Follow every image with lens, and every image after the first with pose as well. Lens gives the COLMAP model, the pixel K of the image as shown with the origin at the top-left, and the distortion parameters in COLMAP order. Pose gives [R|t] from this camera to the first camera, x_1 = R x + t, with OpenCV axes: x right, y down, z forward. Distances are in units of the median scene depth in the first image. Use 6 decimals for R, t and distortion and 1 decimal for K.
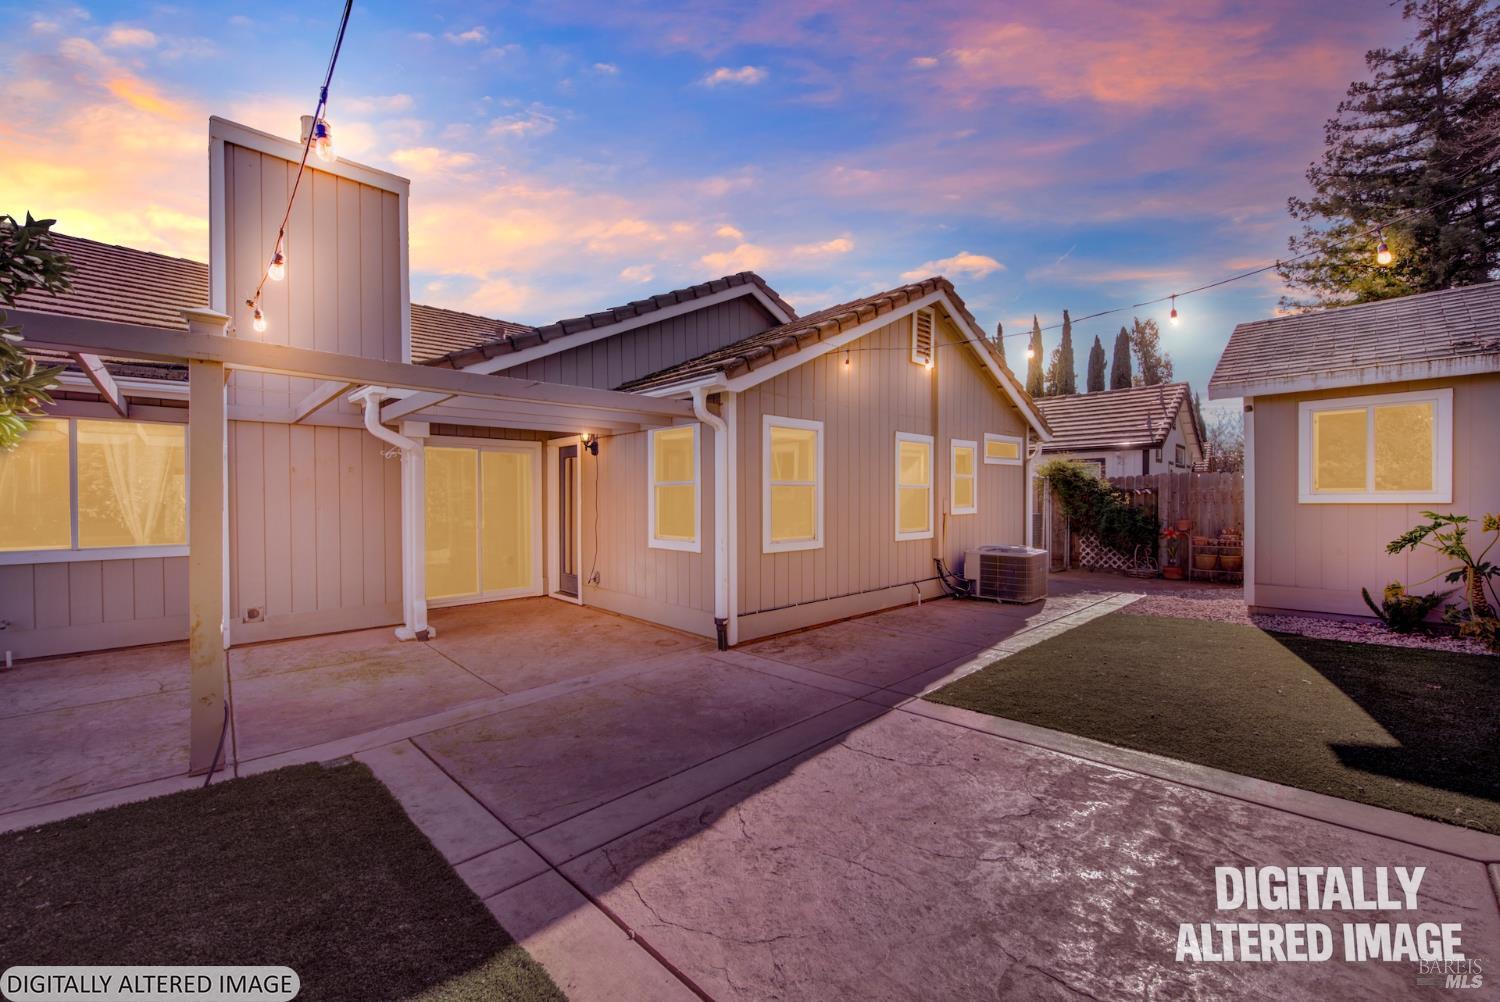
lens RADIAL K [[606.0, 0, 759.9], [0, 606.0, 504.6], [0, 0, 1]] dist [0.000608, -0.001649]
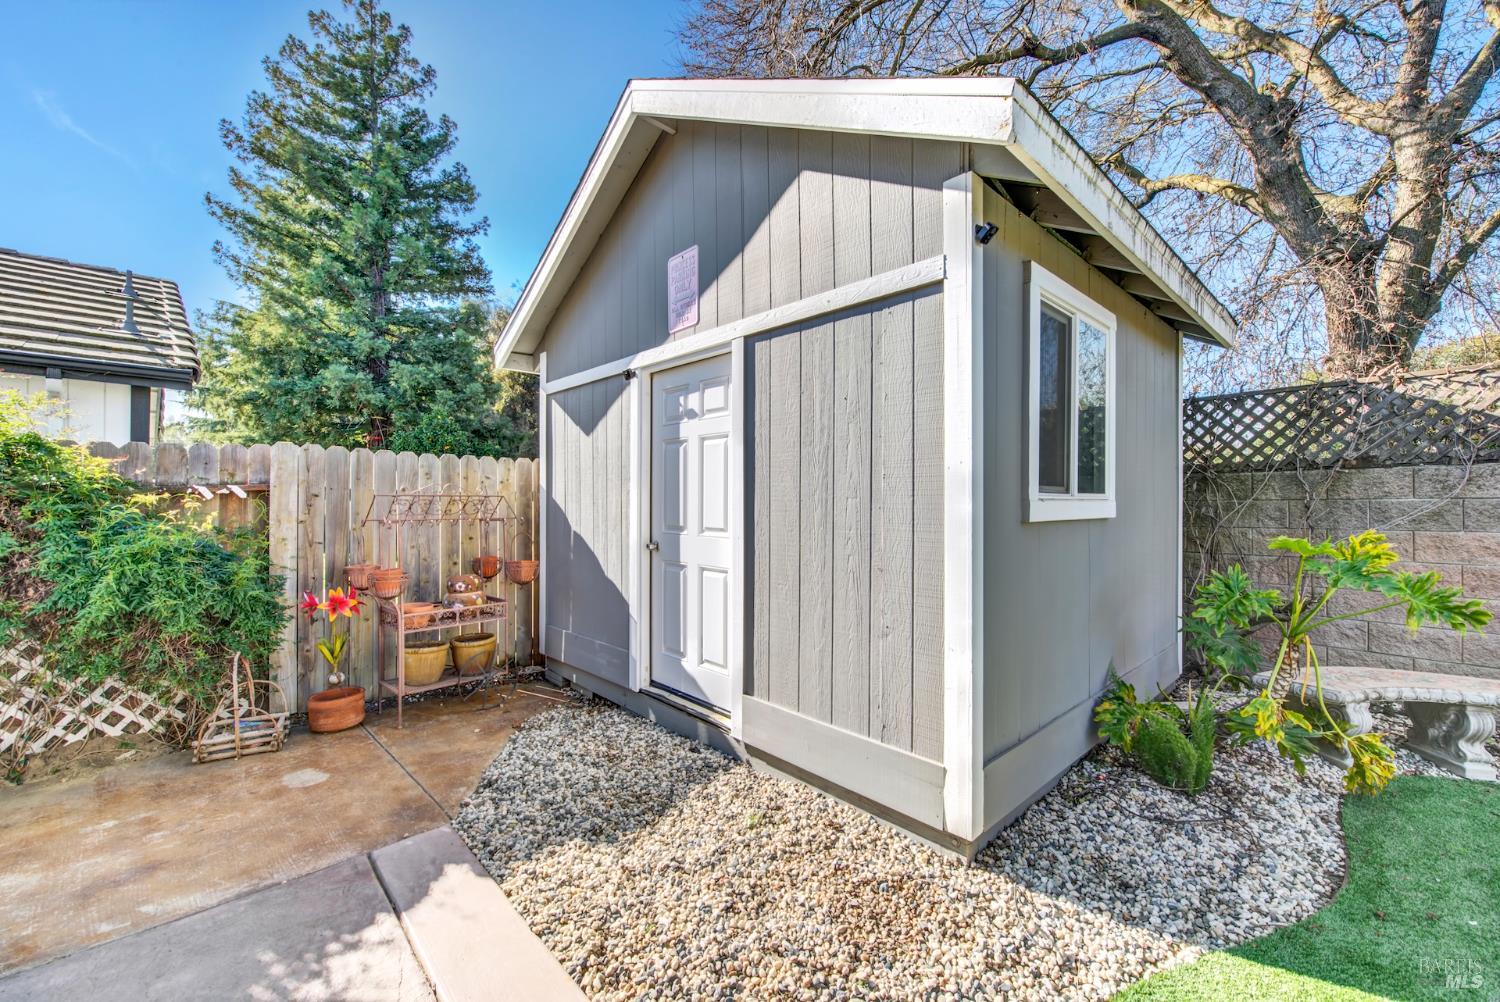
lens RADIAL K [[606.0, 0, 749.2], [0, 606.0, 496.3], [0, 0, 1]] dist [0.000608, -0.001649]
pose [[0.029879, 0.018527, 0.999382, 0.363709], [0.015394, 0.999701, -0.018993, -0.009742], [-0.999435, 0.015952, 0.029585, 0.851357]]
